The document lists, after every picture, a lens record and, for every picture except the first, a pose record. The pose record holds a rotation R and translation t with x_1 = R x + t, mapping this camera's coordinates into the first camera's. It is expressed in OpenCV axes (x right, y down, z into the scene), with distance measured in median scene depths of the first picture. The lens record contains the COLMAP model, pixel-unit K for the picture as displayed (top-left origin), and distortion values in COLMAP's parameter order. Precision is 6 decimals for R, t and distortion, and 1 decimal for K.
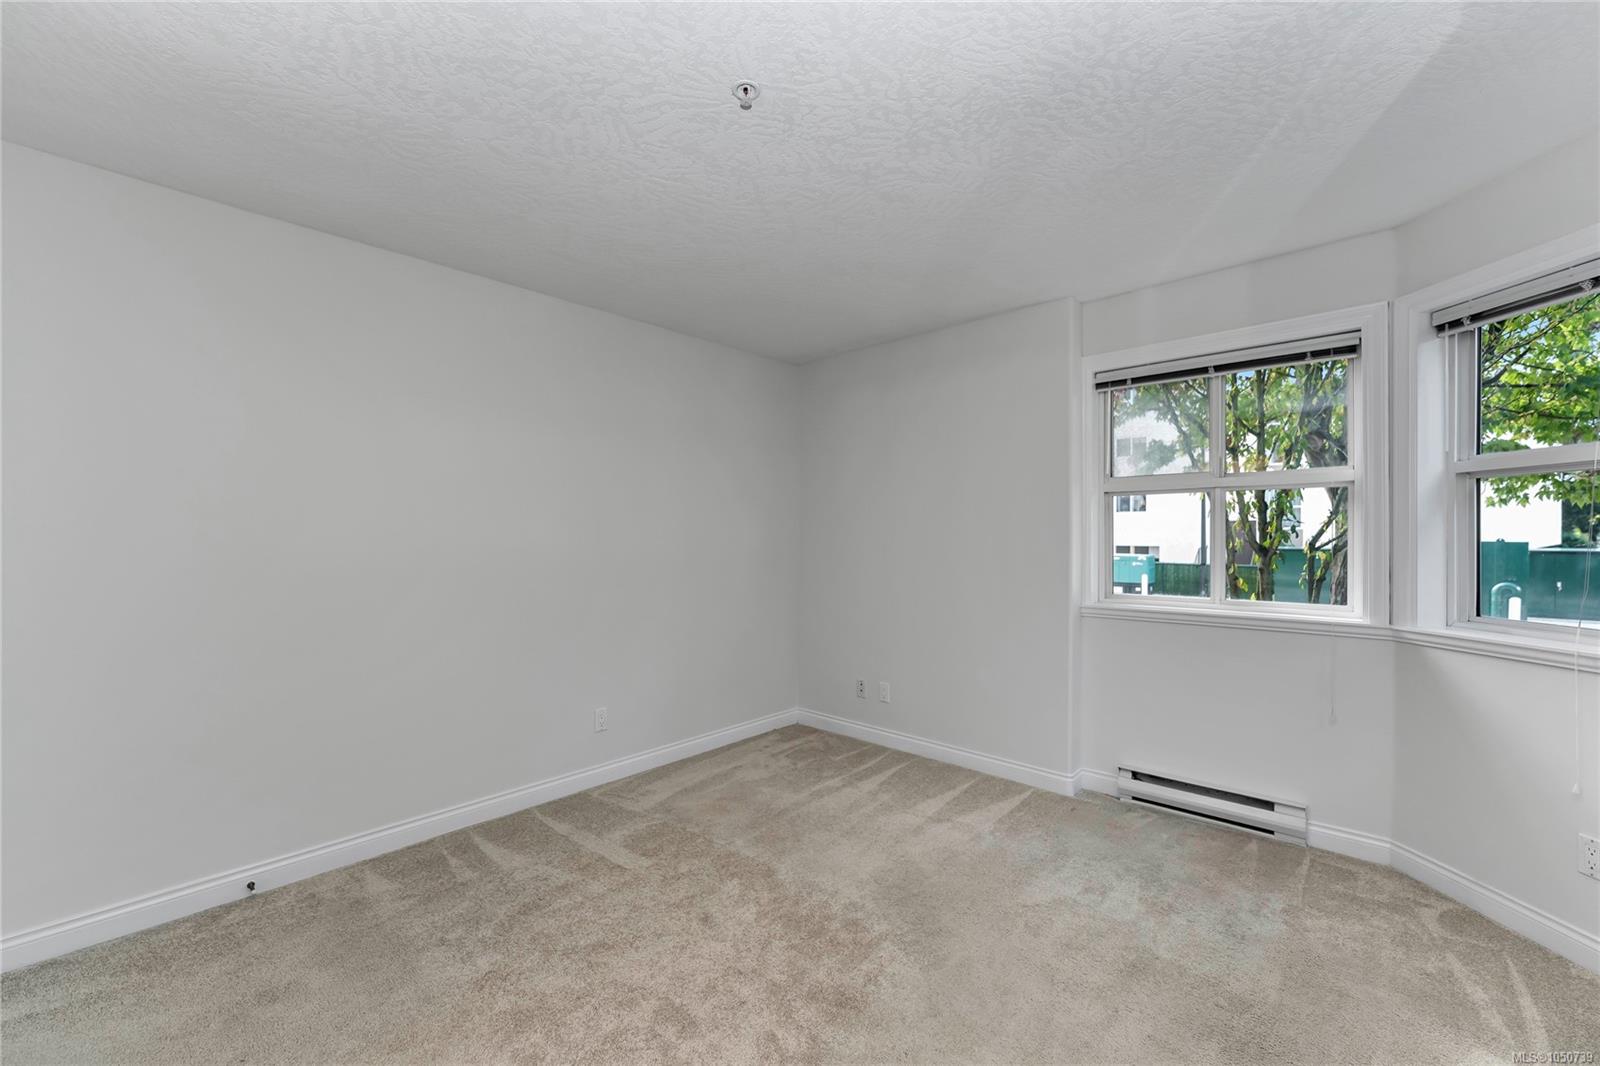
lens RADIAL K [[644.1, 0, 803.5], [0, 644.1, 535.8], [0, 0, 1]] dist [-0.000027, -0.000216]
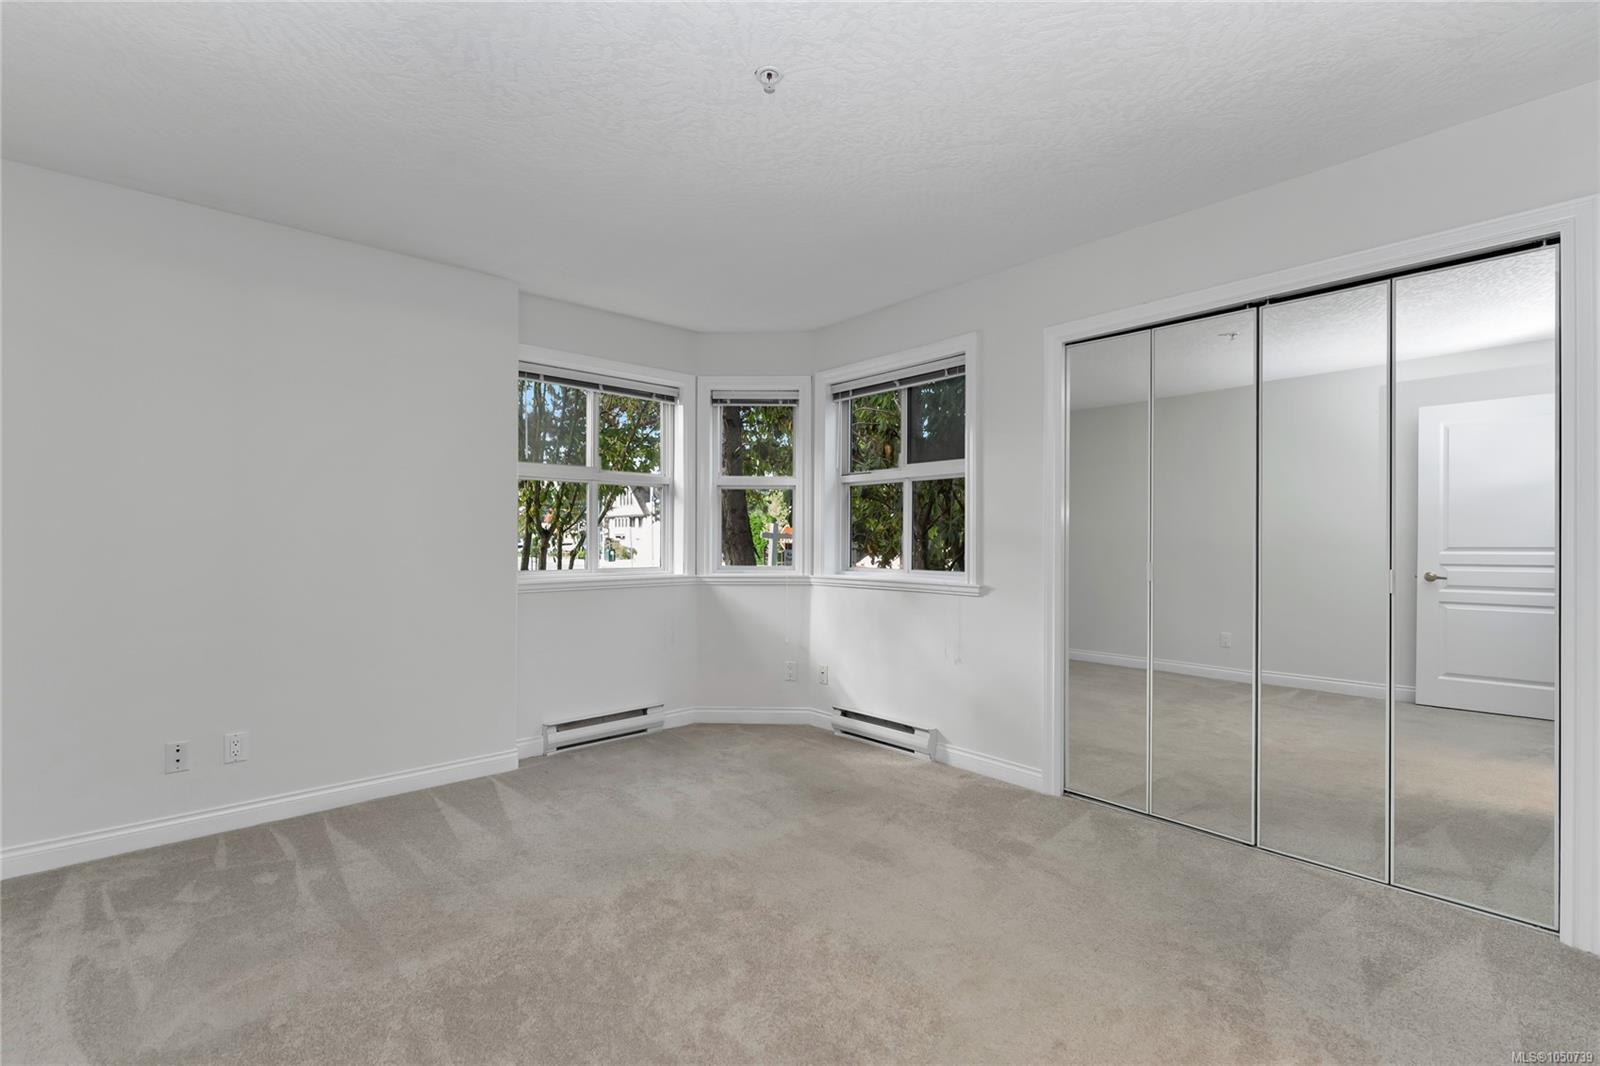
lens RADIAL K [[694.5, 0, 800.0], [0, 694.5, 533.0], [0, 0, 1]] dist [0.000209, 0.000082]
pose [[0.098572, 0.007839, 0.995099, -0.672642], [-0.002963, 0.999967, -0.007584, 0.039536], [-0.995126, -0.002201, 0.098592, 0.472809]]
